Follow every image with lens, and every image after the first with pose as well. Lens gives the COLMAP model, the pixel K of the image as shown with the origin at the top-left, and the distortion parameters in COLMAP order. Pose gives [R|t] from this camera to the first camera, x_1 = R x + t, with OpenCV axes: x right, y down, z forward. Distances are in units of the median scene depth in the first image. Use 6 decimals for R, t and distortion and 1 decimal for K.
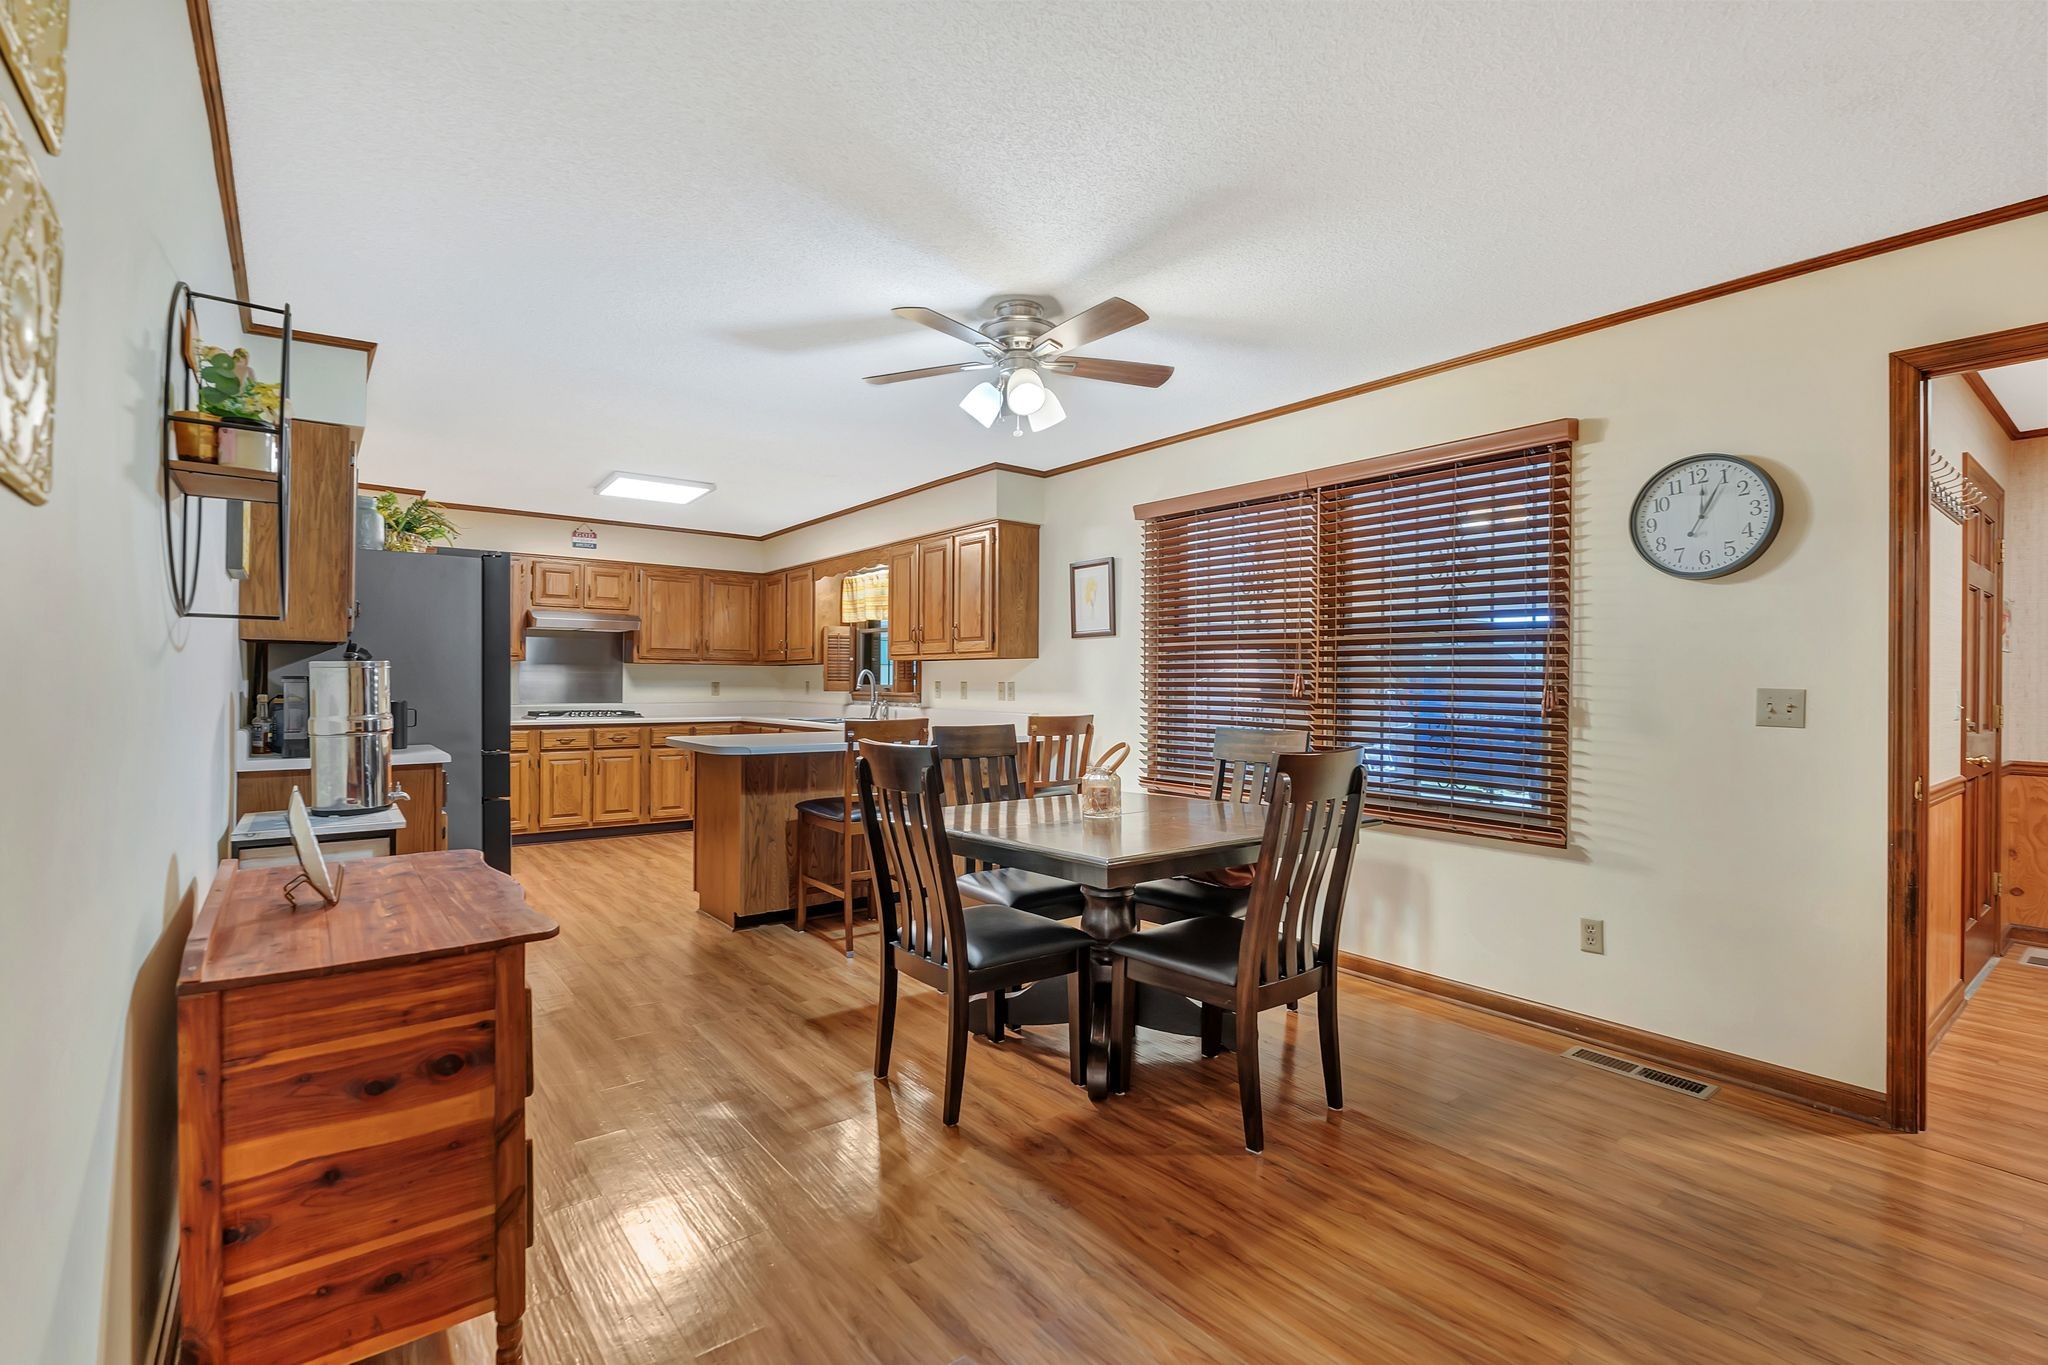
lens RADIAL K [[912.3, 0, 1011.3], [0, 912.3, 685.9], [0, 0, 1]] dist [-0.008741, 0.001424]
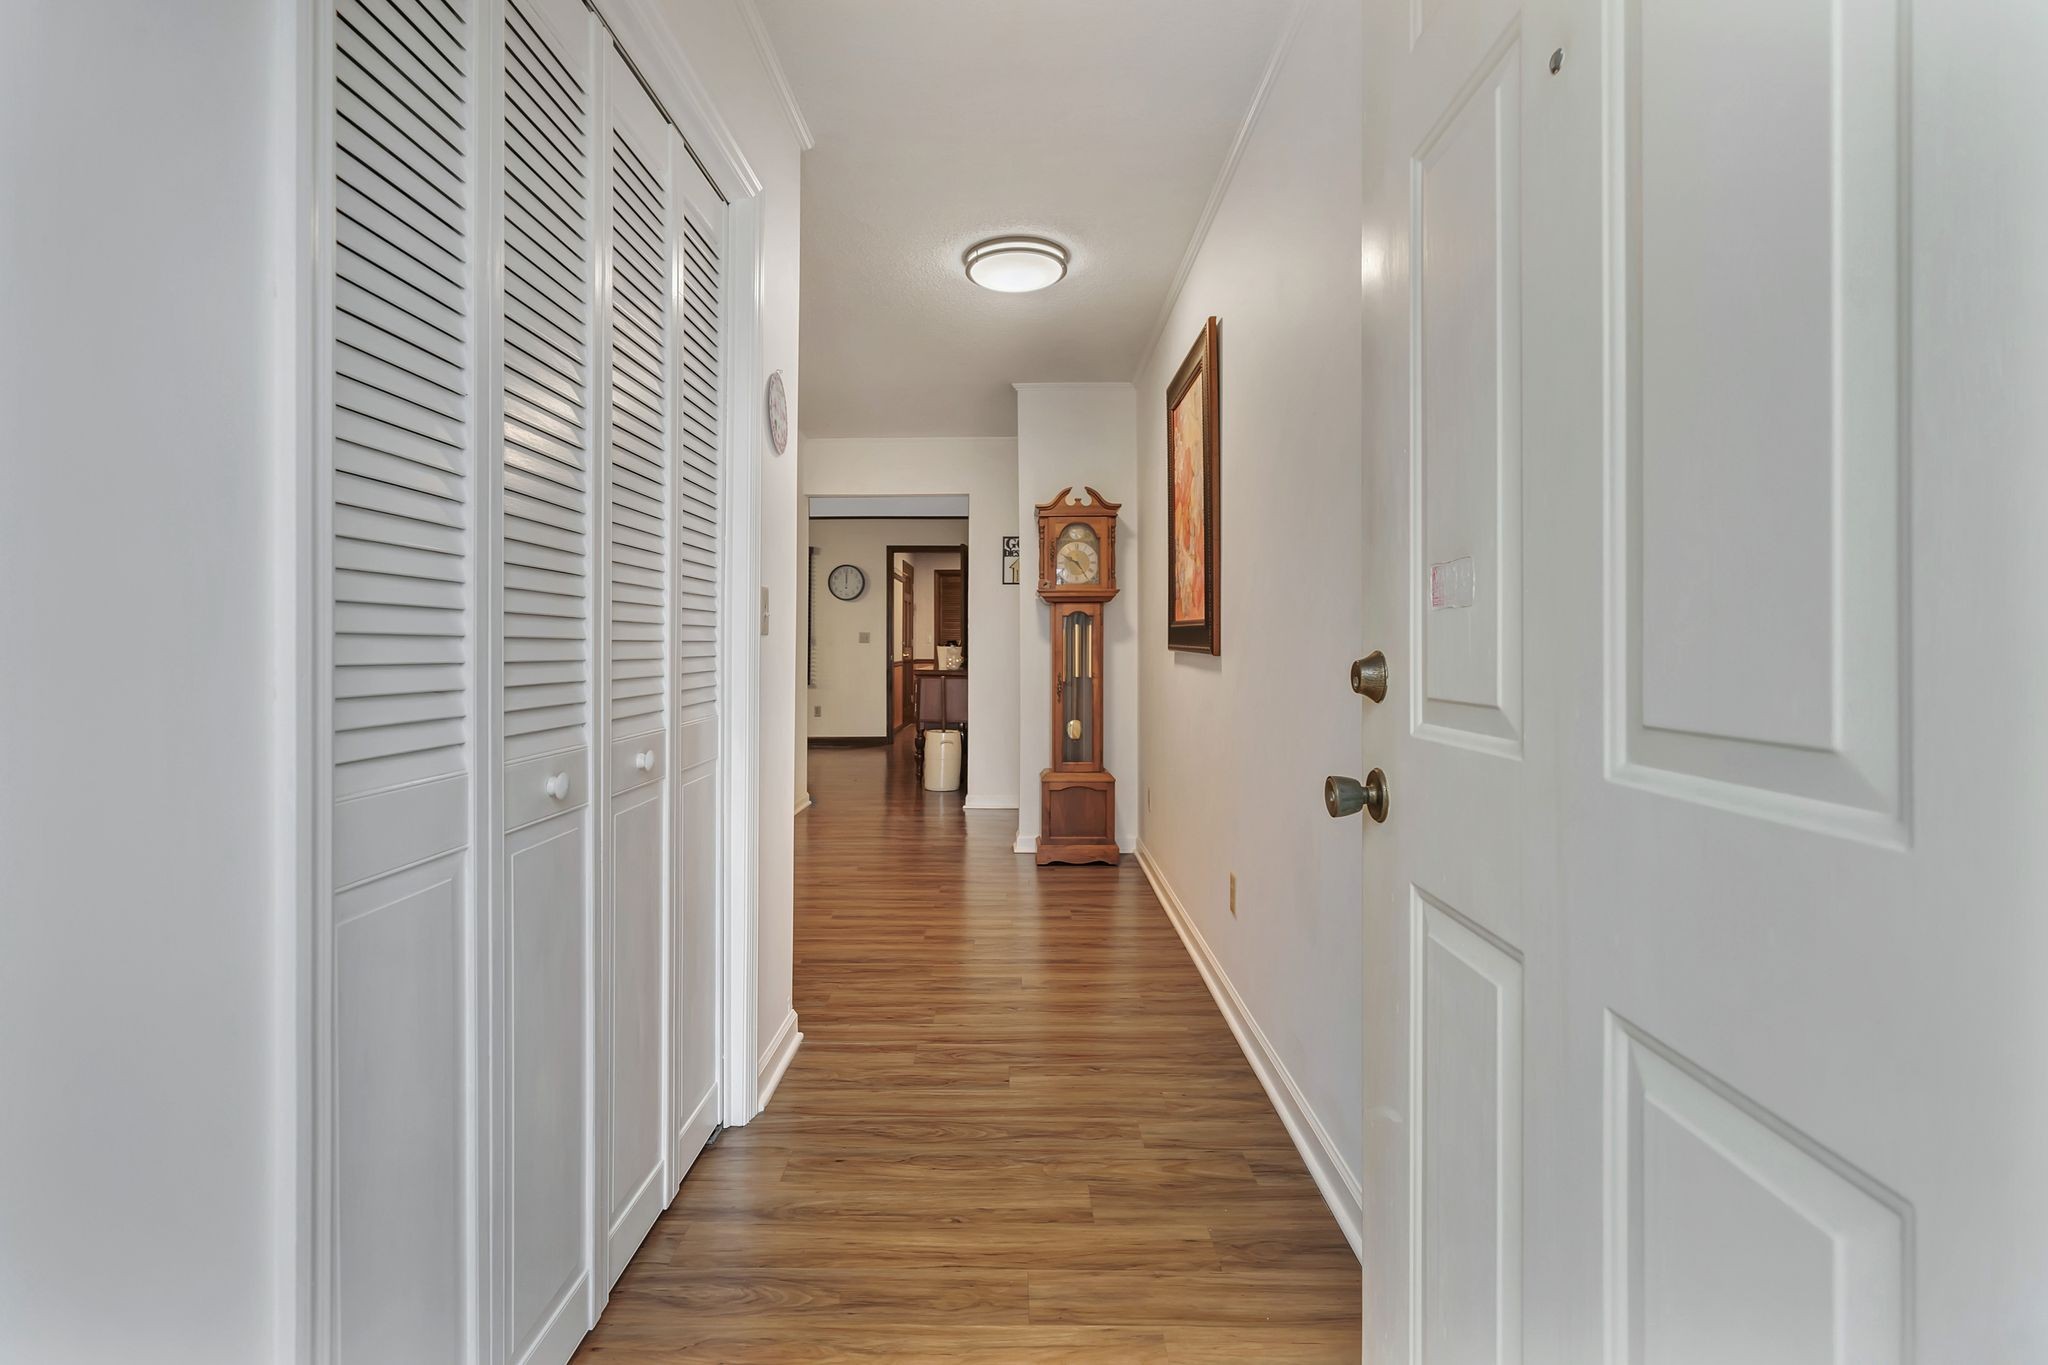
lens RADIAL K [[912.3, 0, 1011.1], [0, 912.3, 646.1], [0, 0, 1]] dist [-0.008741, 0.001424]
pose [[0.612201, 0.000601, 0.790702, -0.774857], [-0.000511, 1.000000, -0.000365, 0.027705], [-0.790702, -0.000181, 0.612201, -0.784103]]
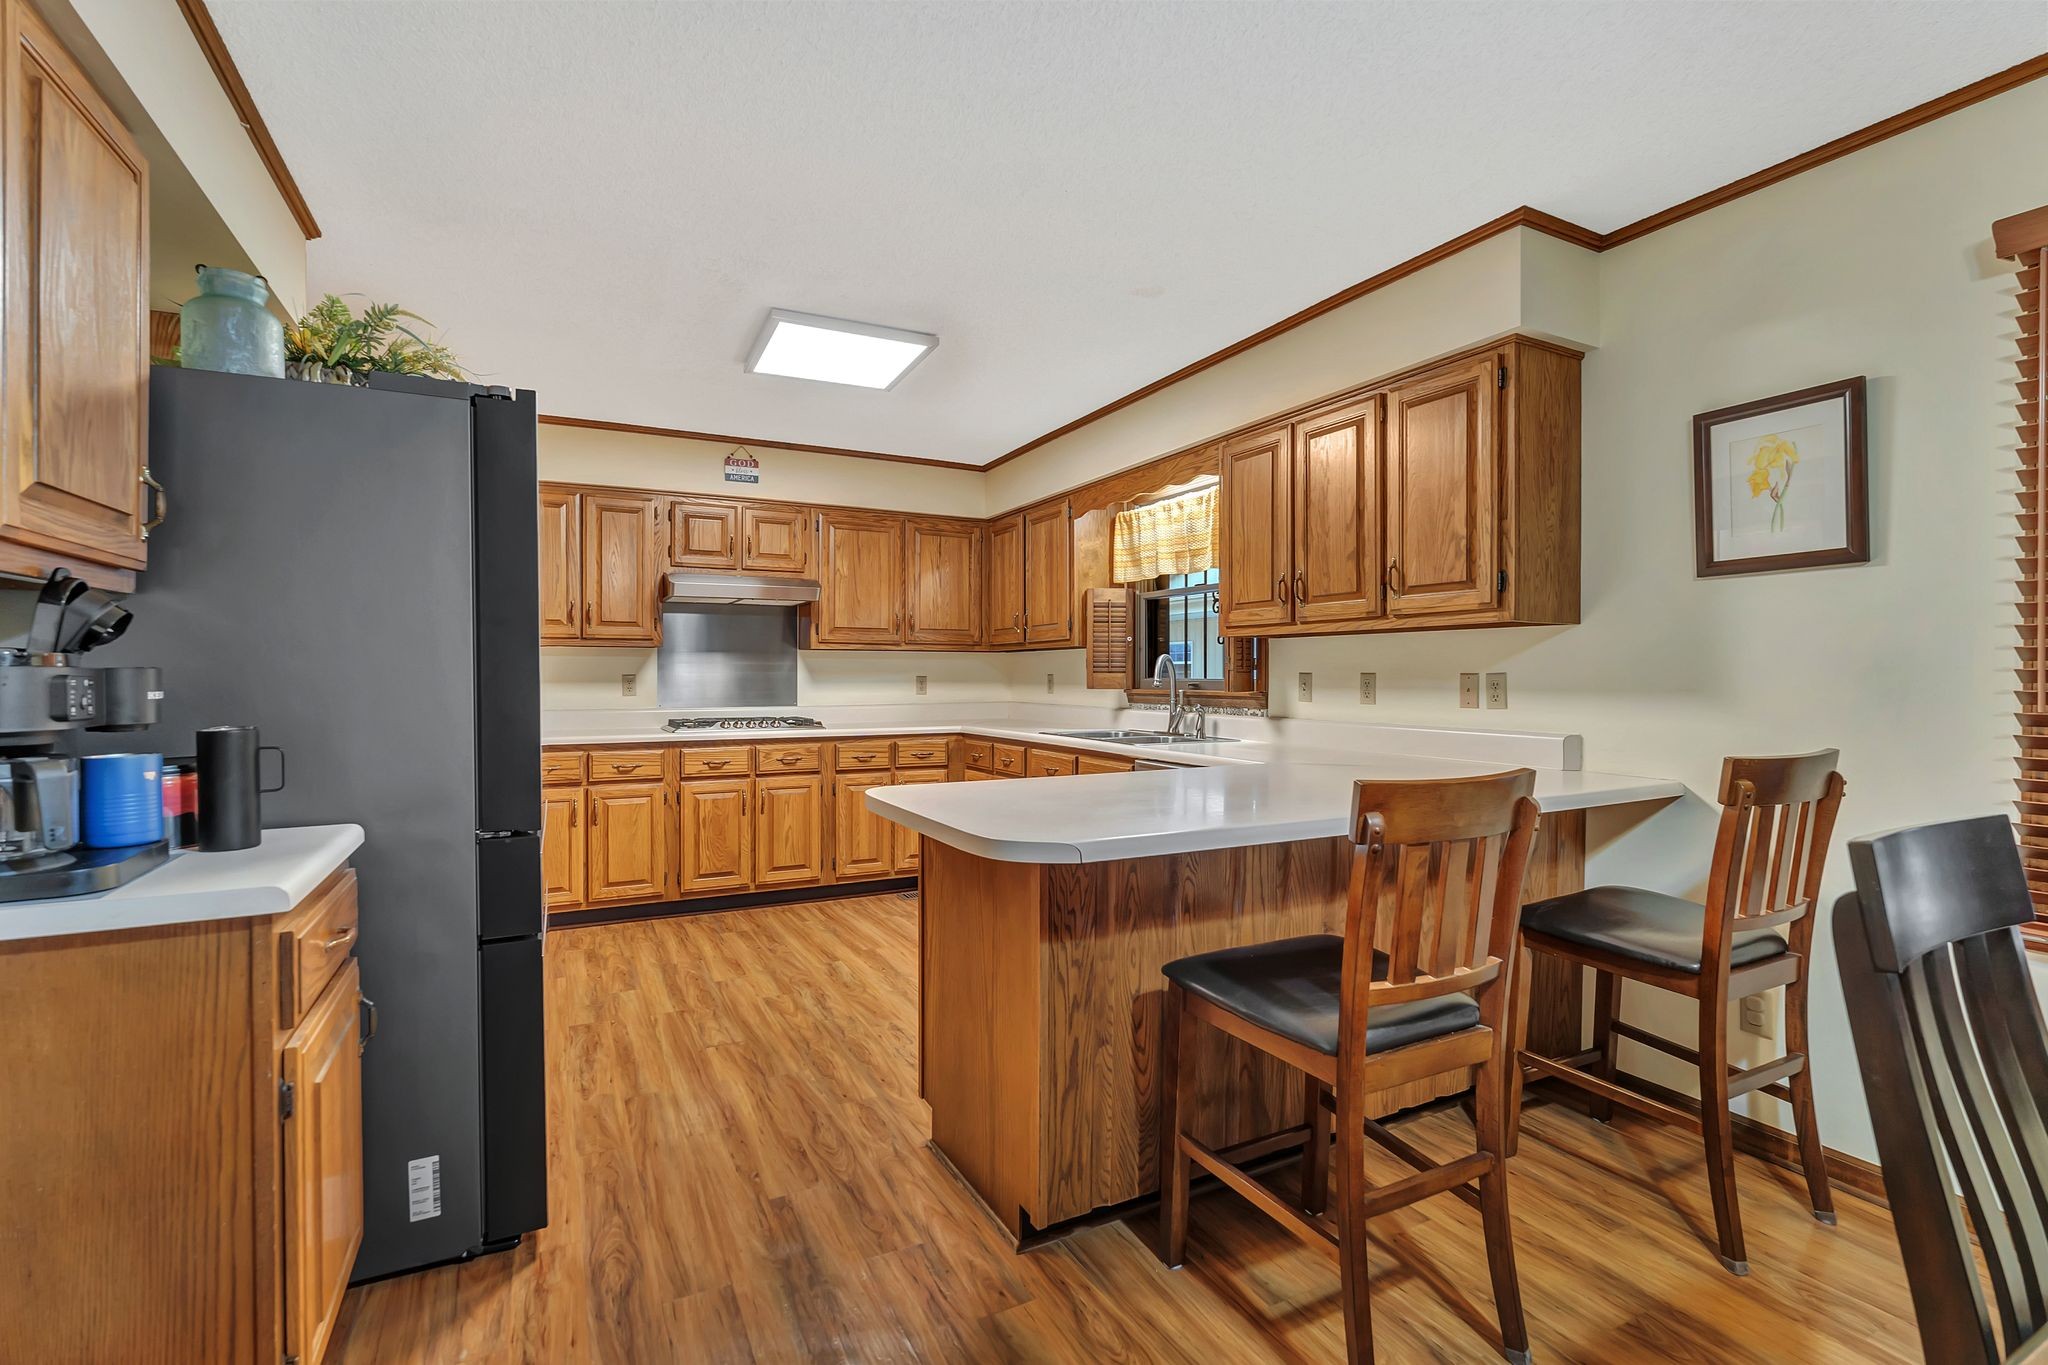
lens RADIAL K [[912.3, 0, 1008.4], [0, 912.3, 689.2], [0, 0, 1]] dist [-0.008741, 0.001424]
pose [[0.982141, -0.002841, -0.188124, -0.148761], [0.005125, 0.999919, 0.011656, -0.001963], [0.188075, -0.012412, 0.982076, 0.377216]]
